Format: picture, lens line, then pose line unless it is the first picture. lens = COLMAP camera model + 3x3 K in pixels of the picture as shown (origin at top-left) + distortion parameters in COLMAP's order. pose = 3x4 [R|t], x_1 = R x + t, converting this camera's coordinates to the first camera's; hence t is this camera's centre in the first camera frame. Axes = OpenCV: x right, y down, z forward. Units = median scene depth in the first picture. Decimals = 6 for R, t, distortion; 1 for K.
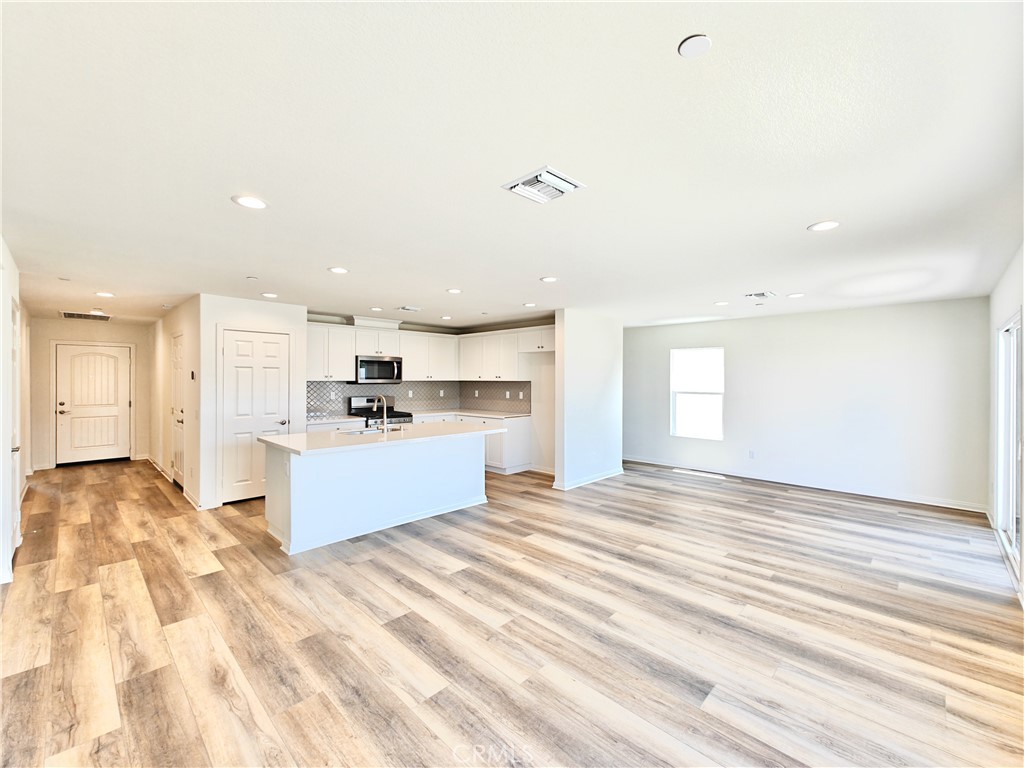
lens RADIAL K [[433.1, 0, 509.4], [0, 433.1, 378.3], [0, 0, 1]] dist [-0.001426, -0.000011]
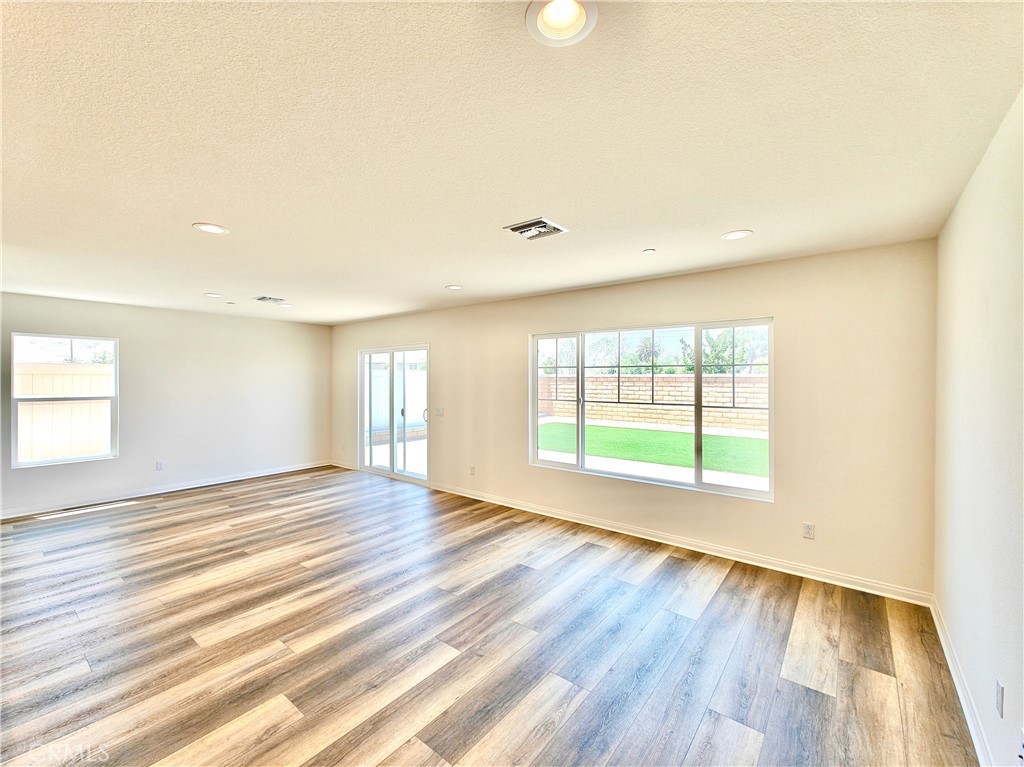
lens RADIAL K [[433.1, 0, 509.4], [0, 433.1, 377.8], [0, 0, 1]] dist [-0.001426, -0.000011]
pose [[-0.114002, -0.003427, 0.993475, -0.686959], [-0.000891, 0.999994, 0.003347, -0.007946], [-0.993480, -0.000504, -0.114005, 0.718022]]
